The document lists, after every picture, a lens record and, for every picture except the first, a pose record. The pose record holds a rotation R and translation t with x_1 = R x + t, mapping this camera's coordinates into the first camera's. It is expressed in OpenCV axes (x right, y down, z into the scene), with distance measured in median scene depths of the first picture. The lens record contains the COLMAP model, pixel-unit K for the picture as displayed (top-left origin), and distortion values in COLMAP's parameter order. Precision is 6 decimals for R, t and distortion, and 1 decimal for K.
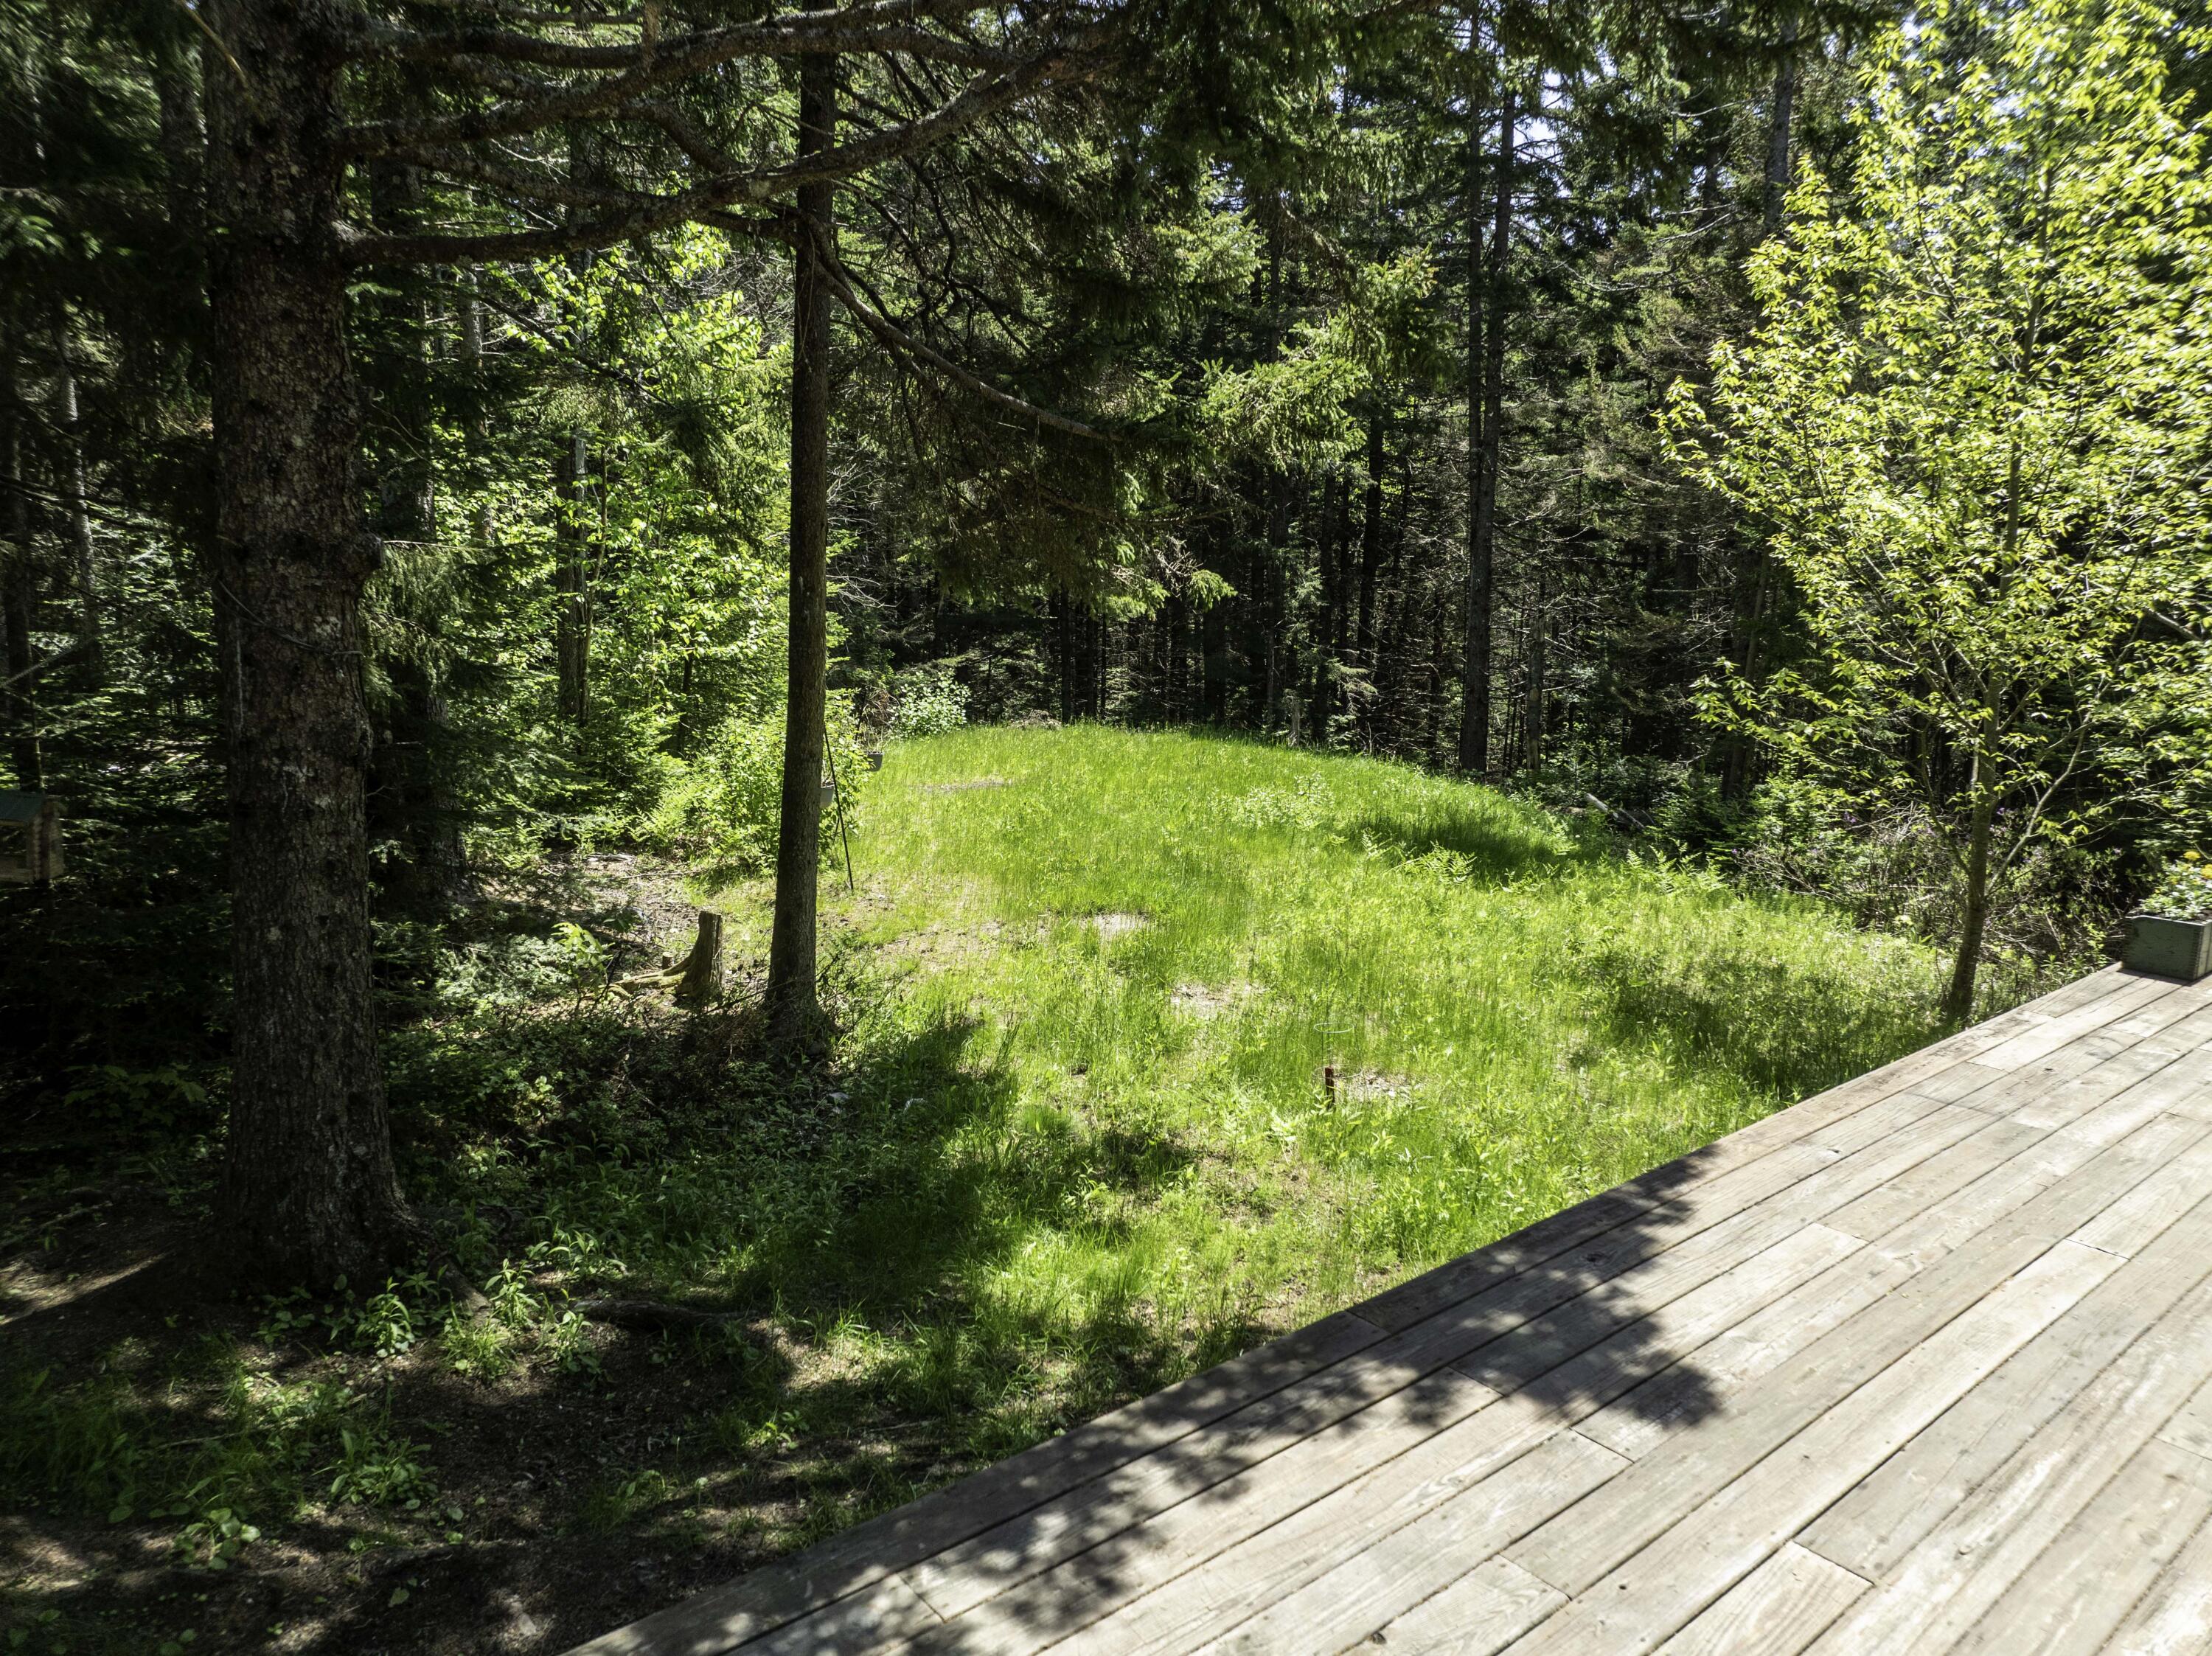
lens RADIAL K [[1534.6, 0, 1107.0], [0, 1534.6, 851.5], [0, 0, 1]] dist [-0.038728, 0.004612]
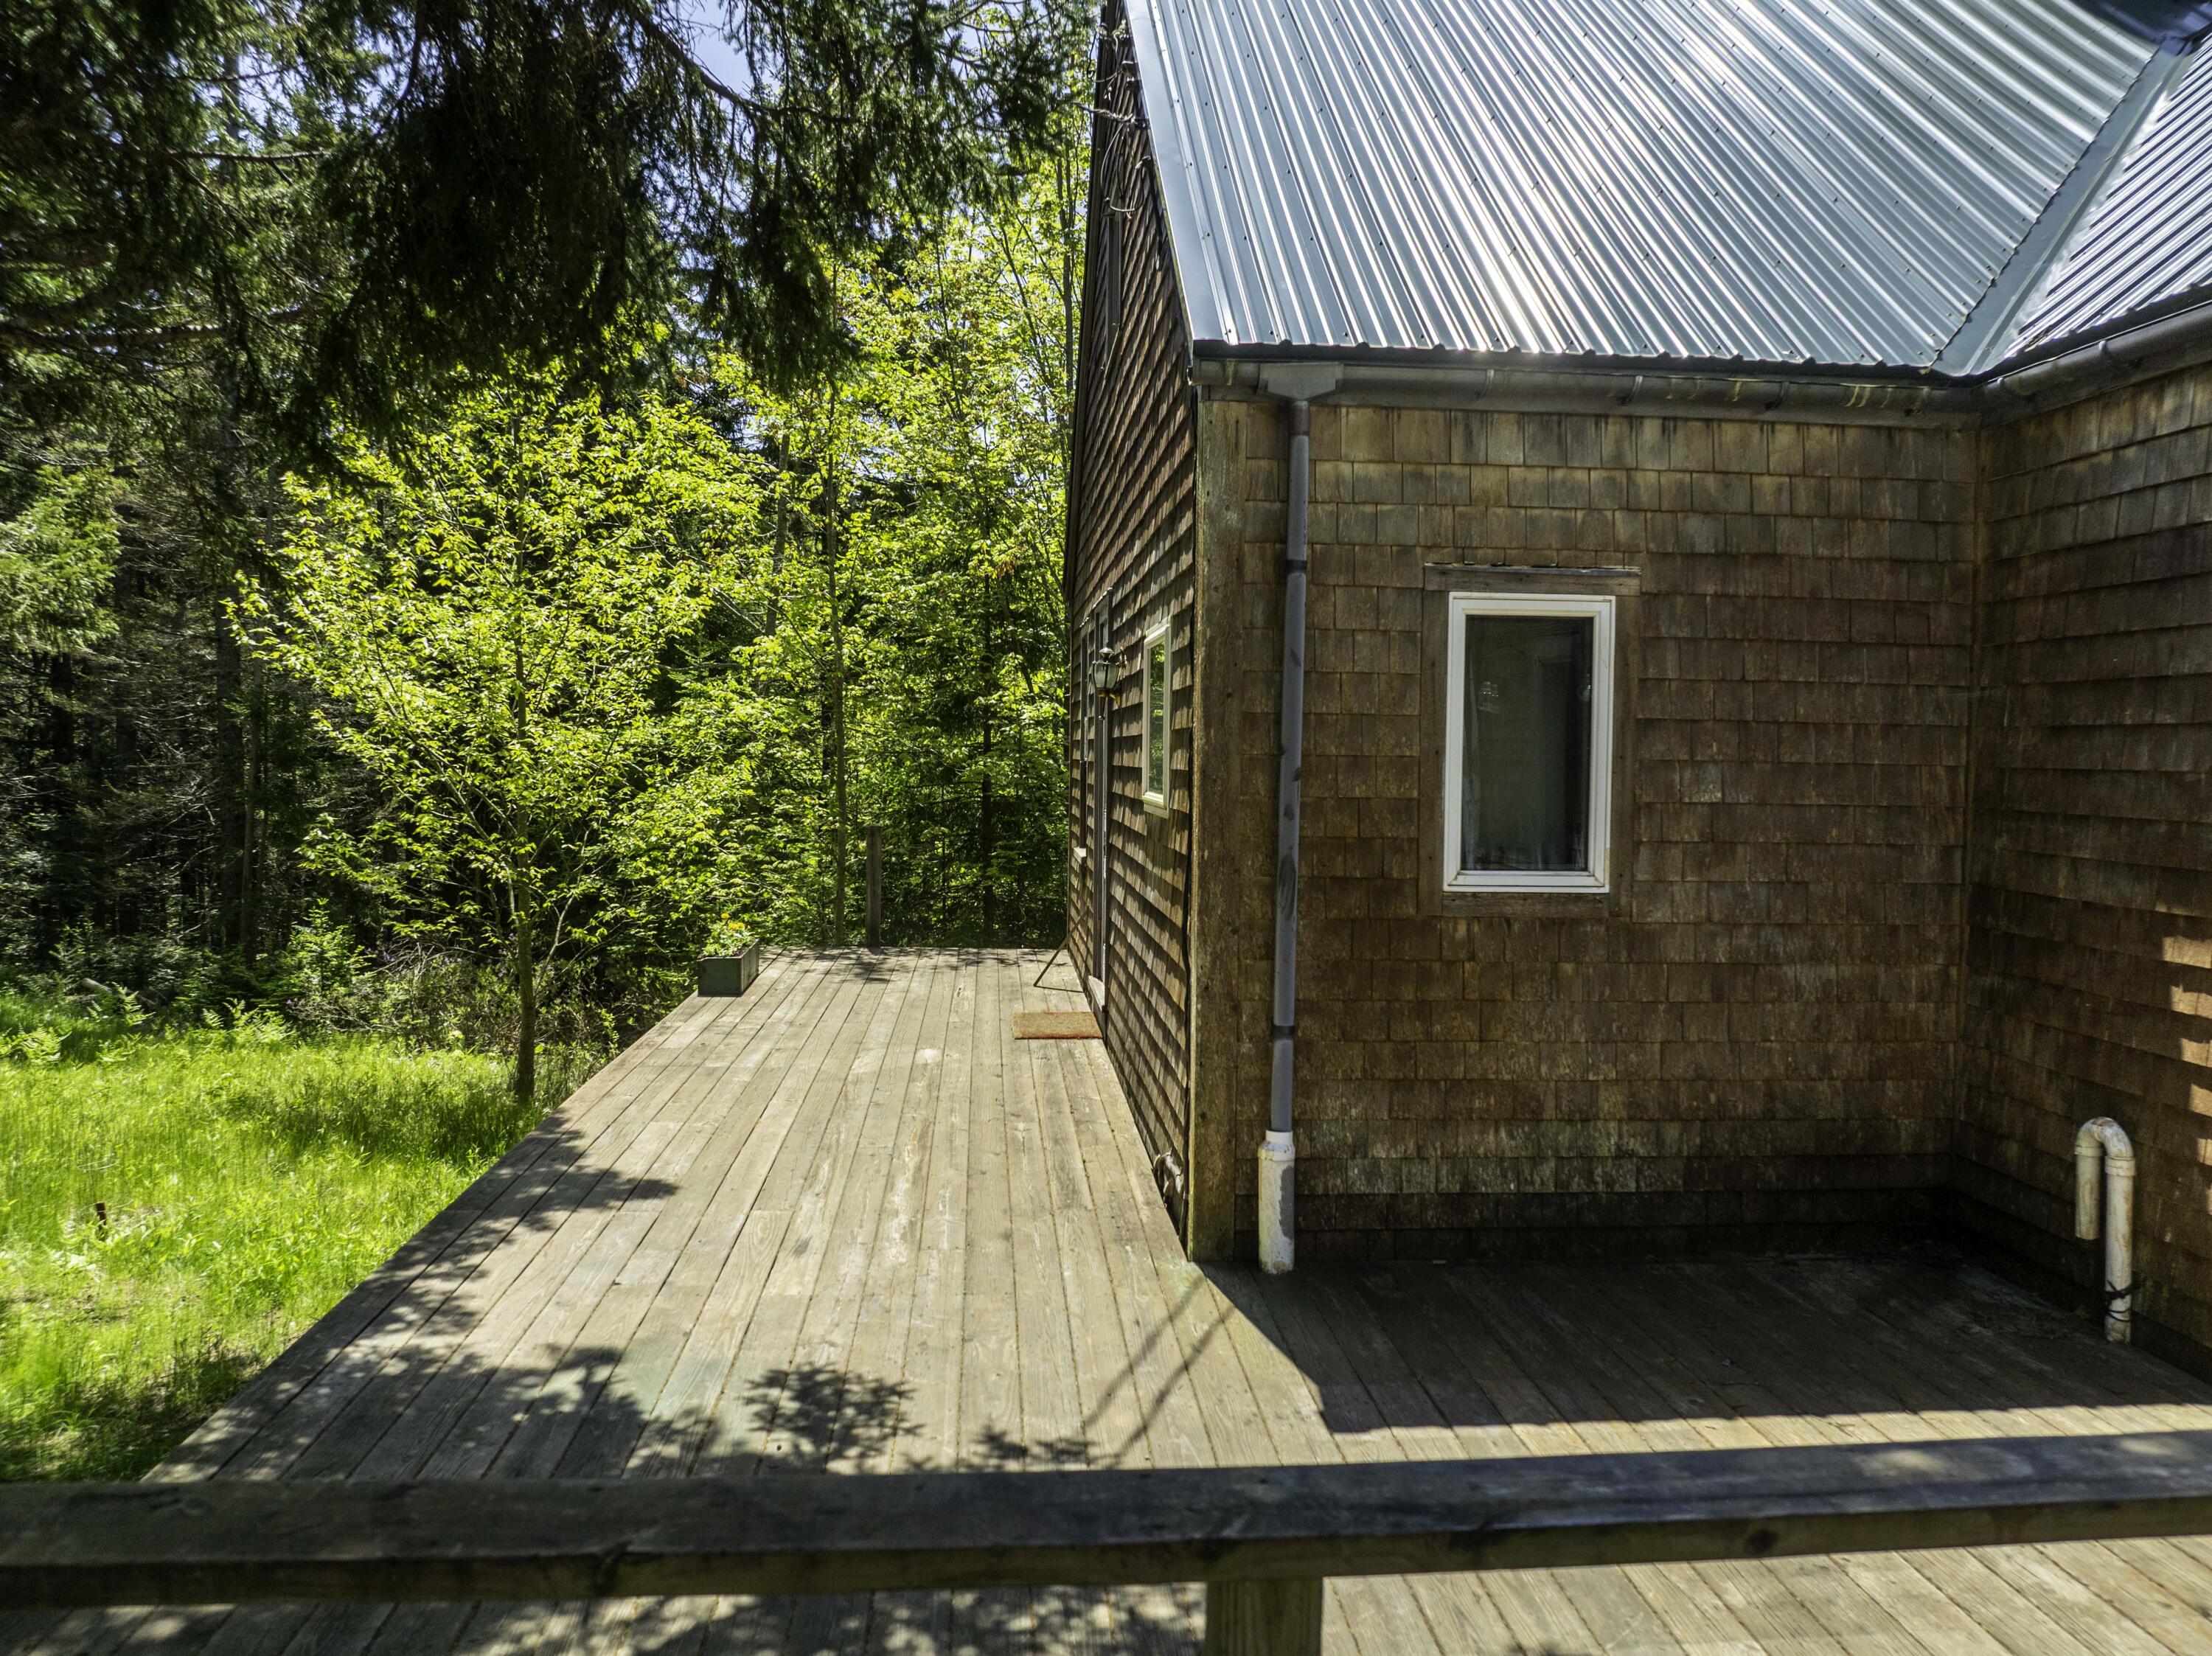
lens RADIAL K [[1534.6, 0, 1109.6], [0, 1534.6, 832.9], [0, 0, 1]] dist [-0.038728, 0.004612]
pose [[0.568596, -0.052694, 0.820928, -0.776052], [0.153355, 0.987242, -0.042848, 0.103519], [-0.808196, 0.150256, 0.569422, -0.521982]]
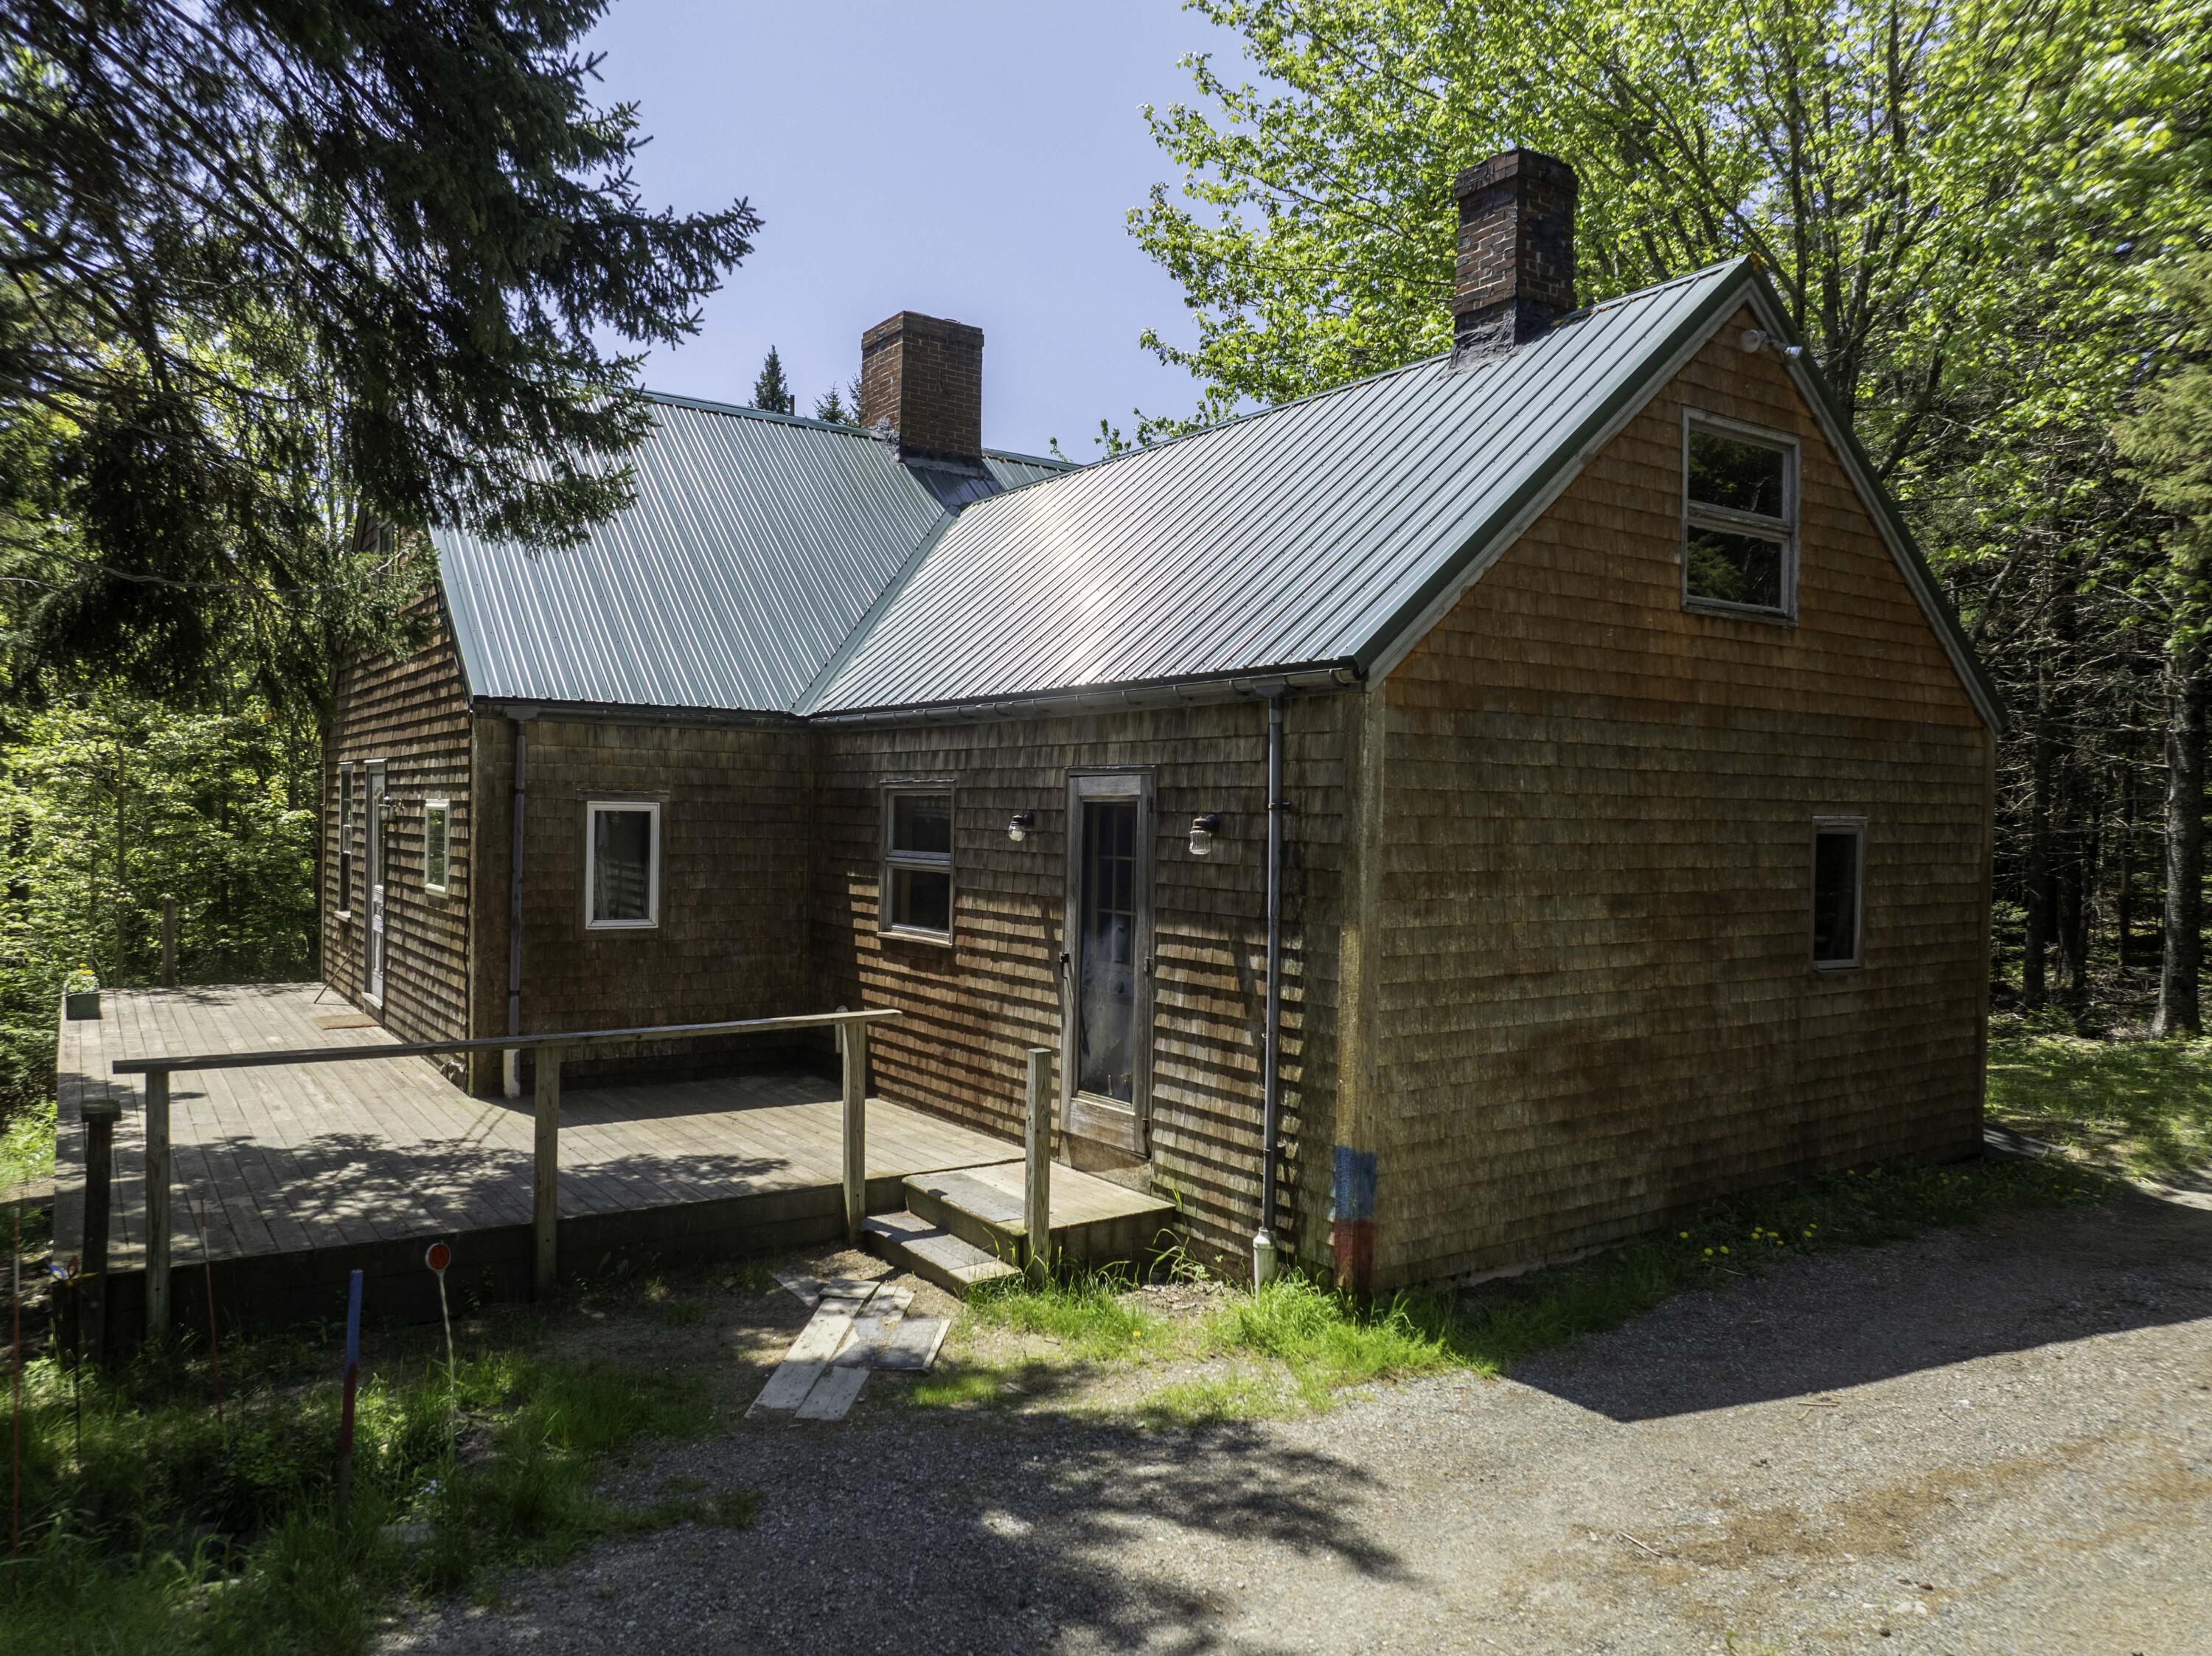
lens RADIAL K [[1534.6, 0, 1102.6], [0, 1534.6, 832.6], [0, 0, 1]] dist [-0.038728, 0.004612]
pose [[0.067350, -0.028494, 0.997322, -3.186508], [0.168829, 0.985503, 0.016755, 0.061638], [-0.983342, 0.167249, 0.071184, -1.554155]]
